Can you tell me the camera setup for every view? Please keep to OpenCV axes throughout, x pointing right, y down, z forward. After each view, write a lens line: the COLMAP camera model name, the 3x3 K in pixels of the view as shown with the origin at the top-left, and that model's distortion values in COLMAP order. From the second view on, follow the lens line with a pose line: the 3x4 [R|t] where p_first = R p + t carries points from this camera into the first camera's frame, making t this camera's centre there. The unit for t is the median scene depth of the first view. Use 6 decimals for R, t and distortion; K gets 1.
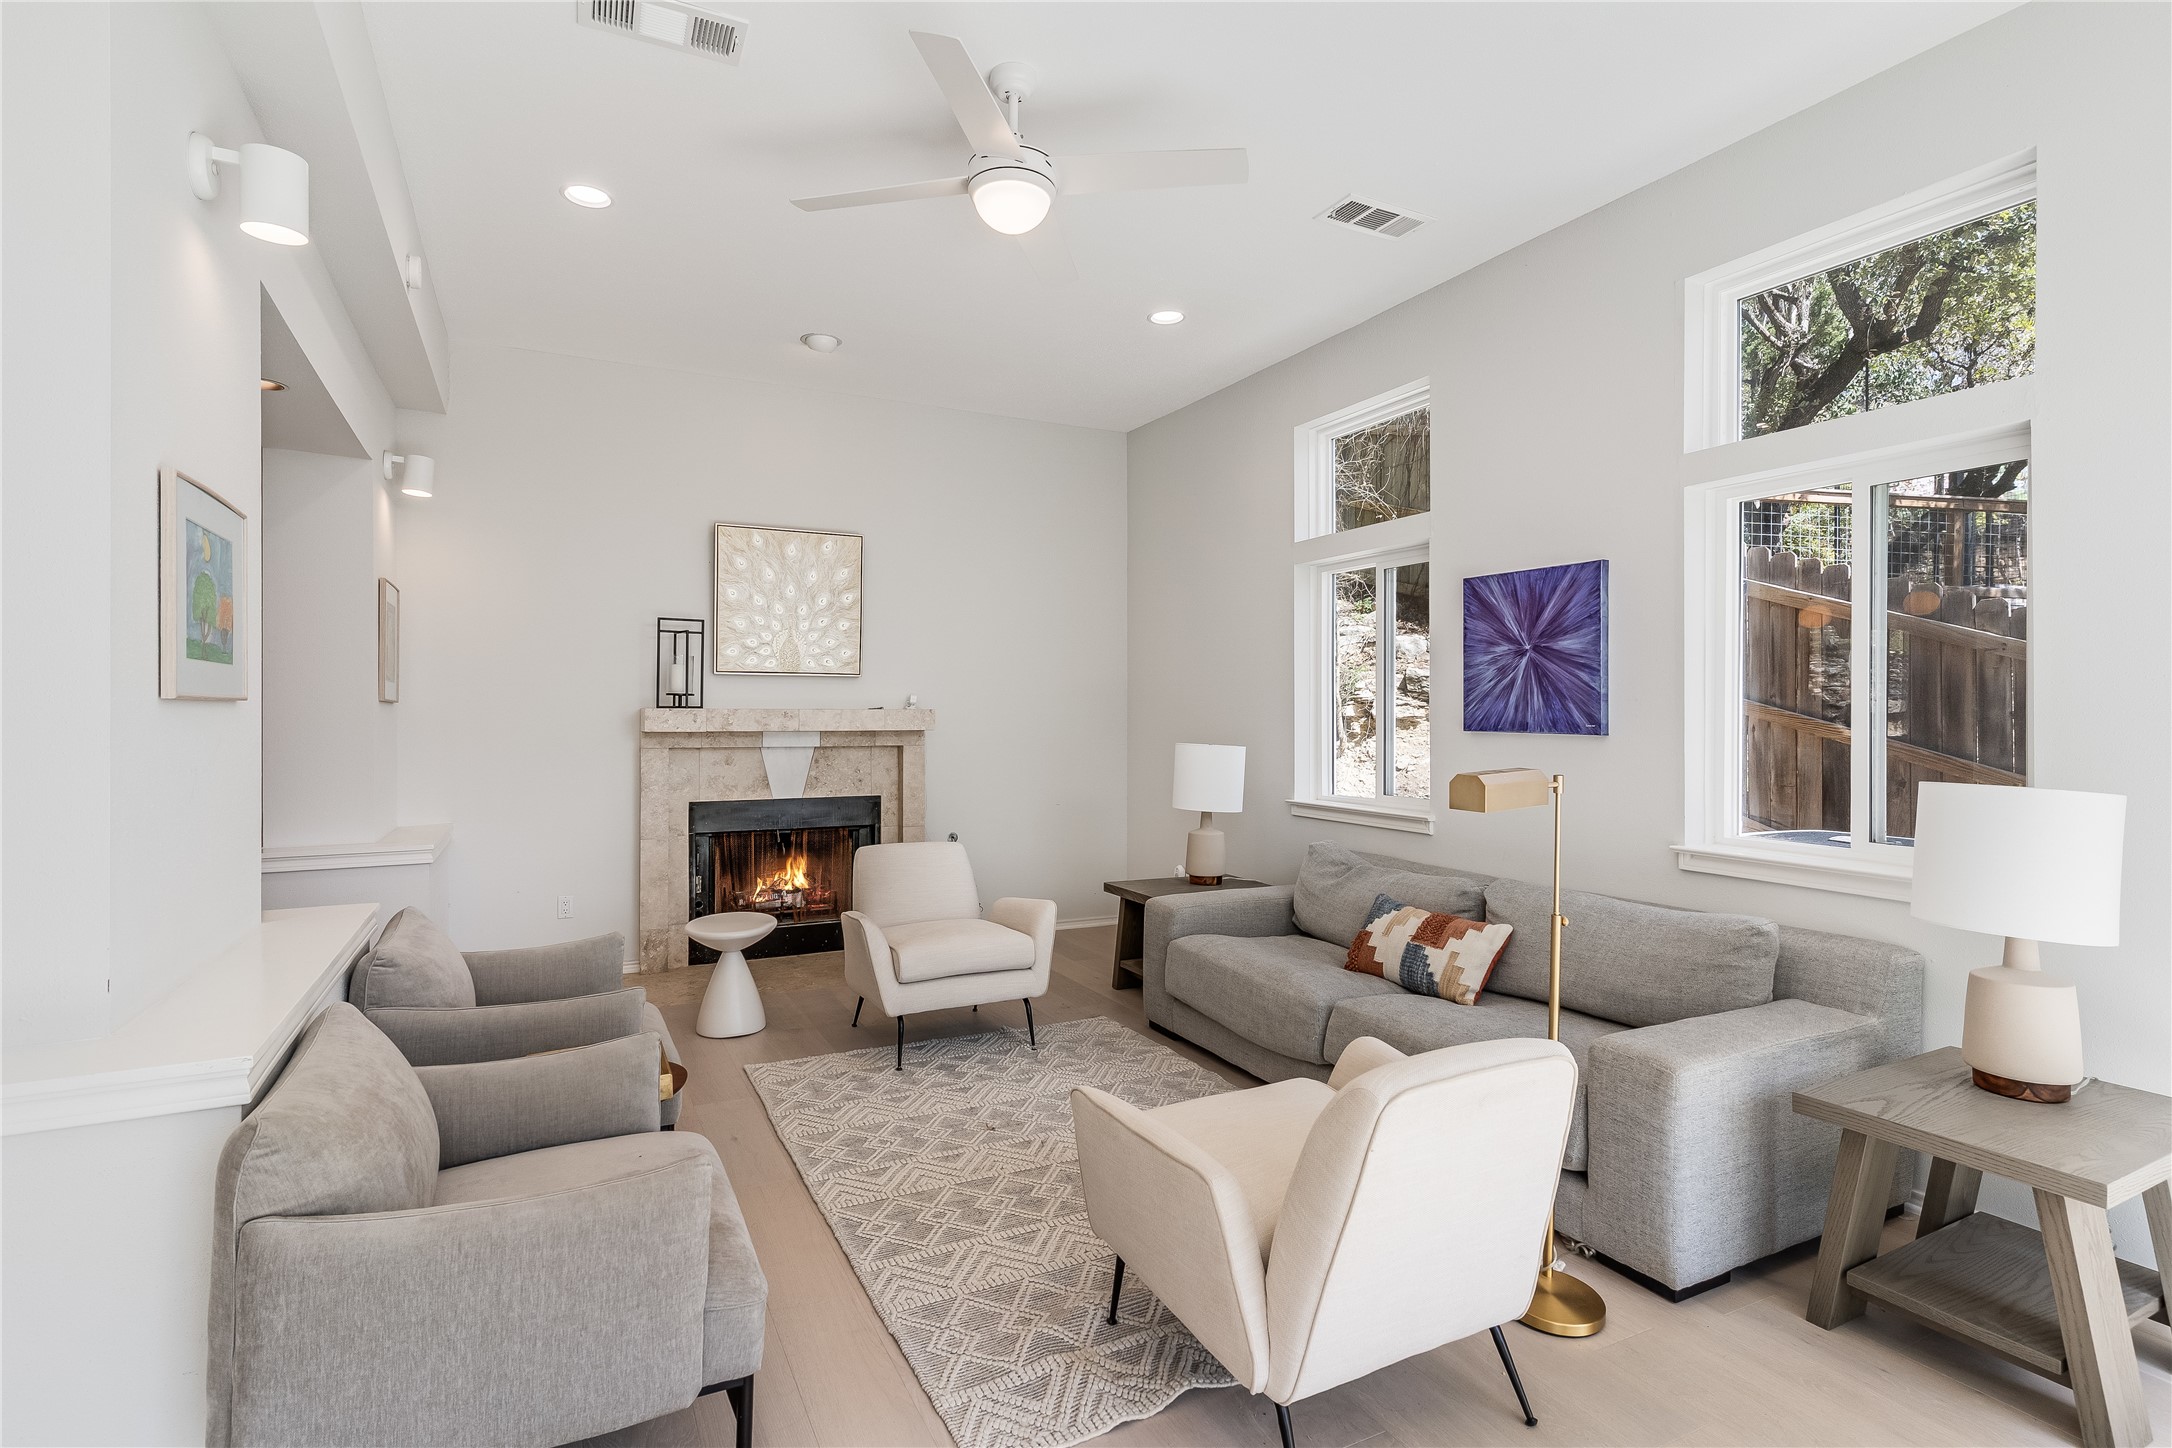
lens RADIAL K [[1049.7, 0, 1087.4], [0, 1049.7, 719.2], [0, 0, 1]] dist [0.004340, 0.000375]
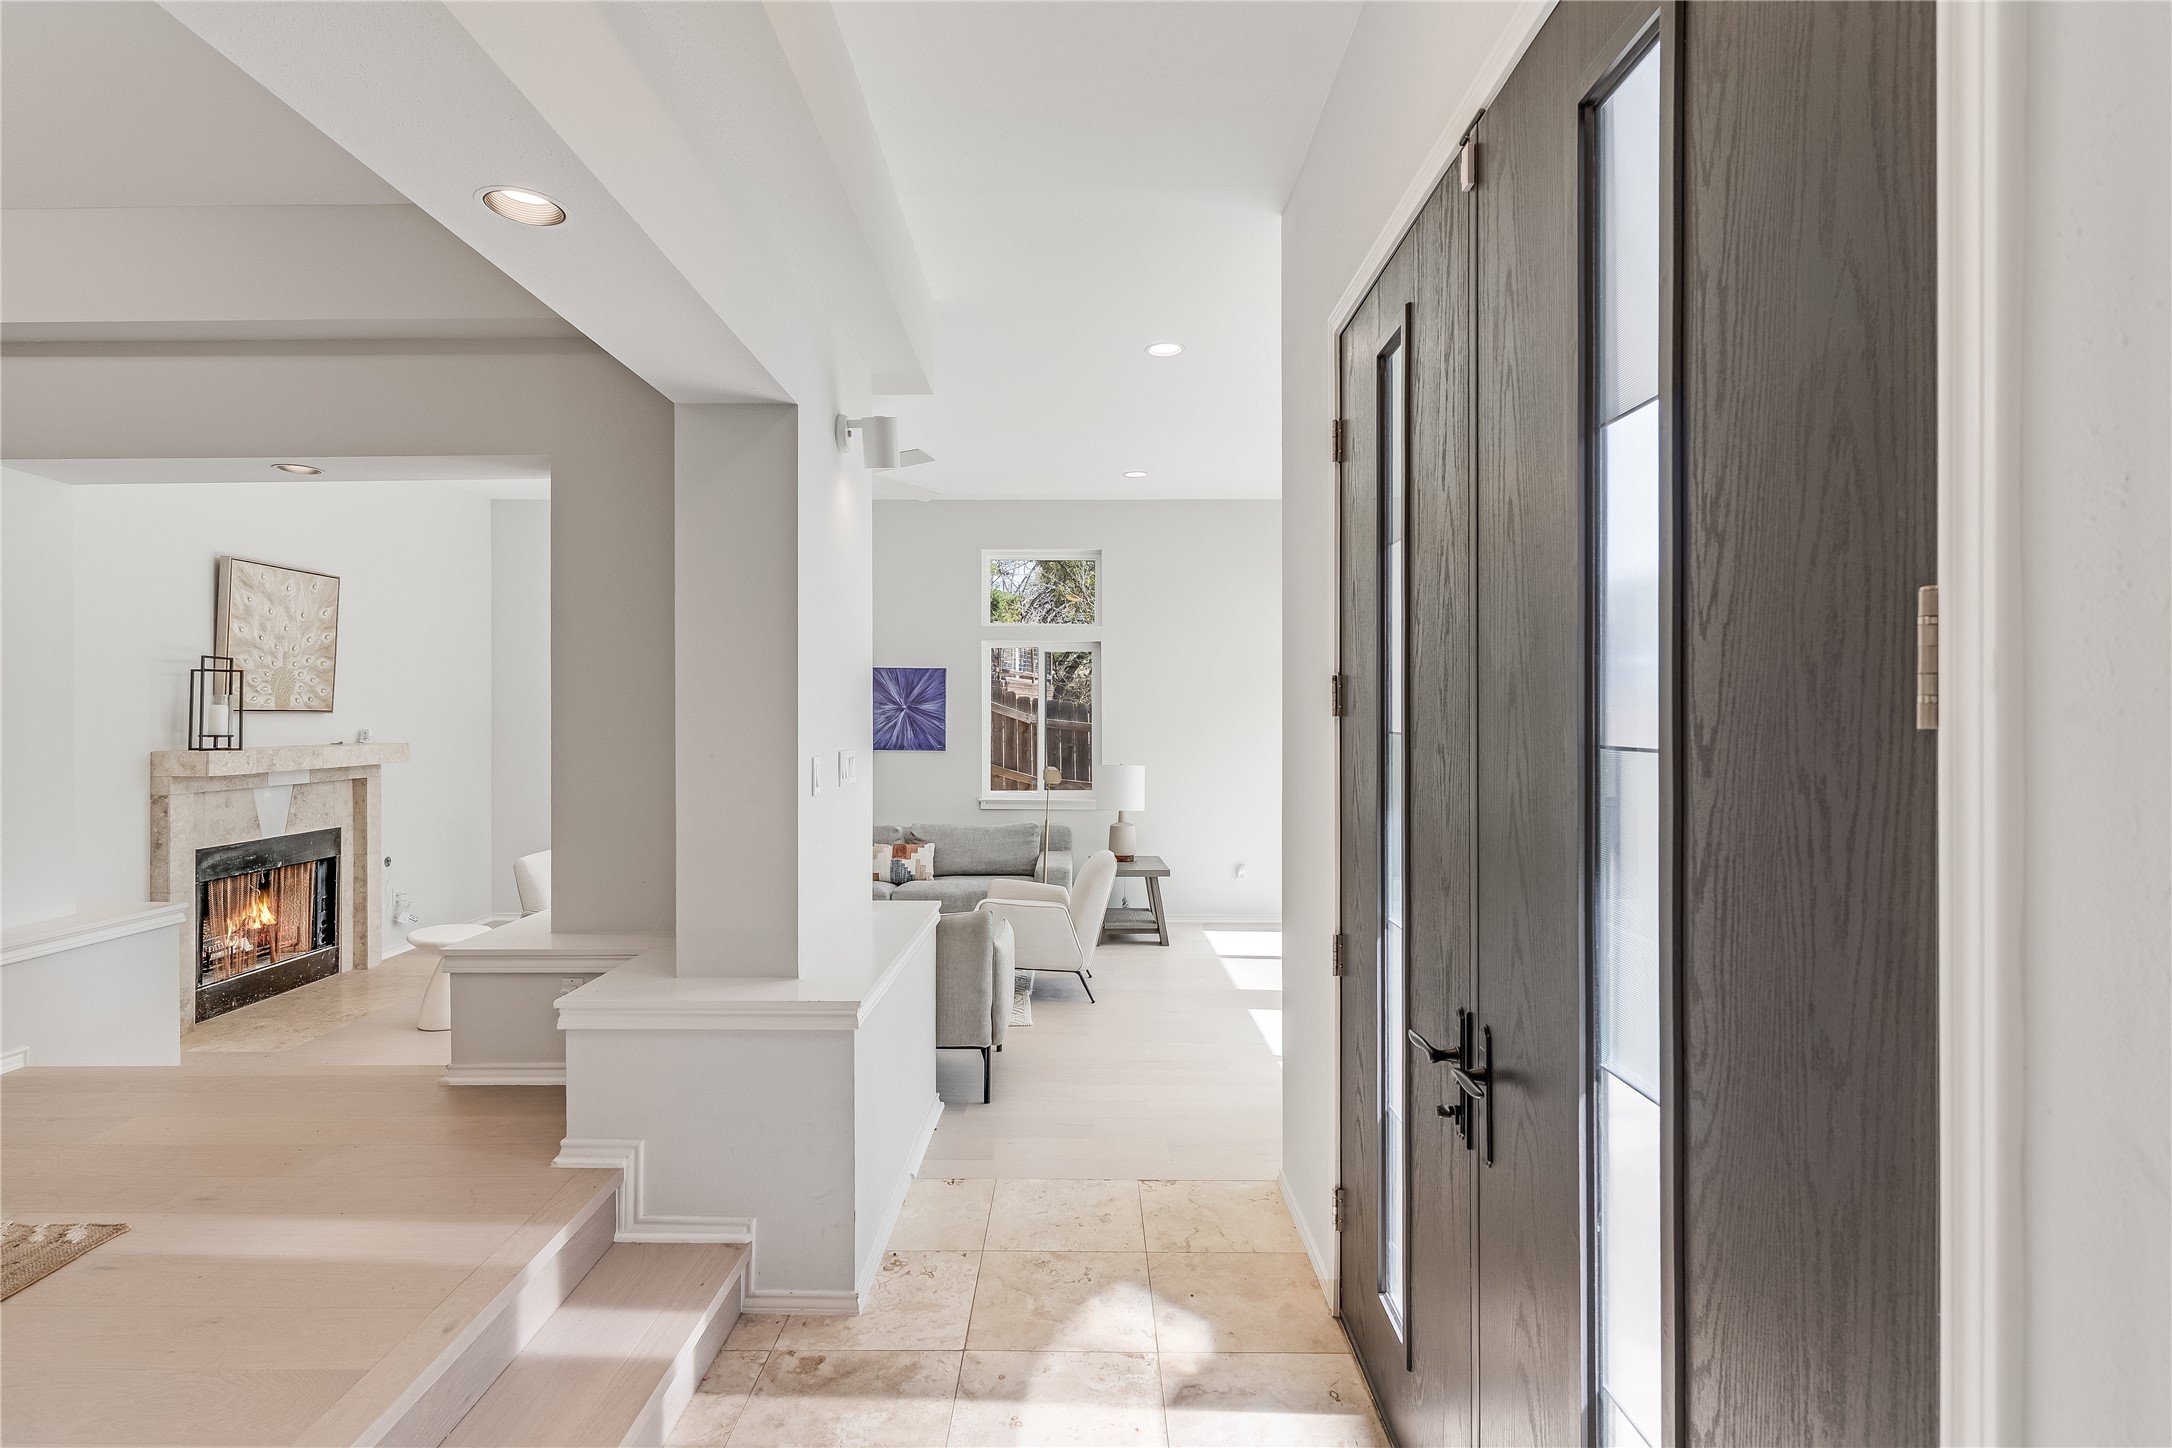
lens RADIAL K [[1049.7, 0, 1086.5], [0, 1049.7, 710.2], [0, 0, 1]] dist [0.004340, 0.000375]
pose [[0.460483, 0.001090, 0.887668, -1.160299], [0.006445, 0.999969, -0.004571, -0.050859], [-0.887645, 0.007826, 0.460462, -0.208531]]
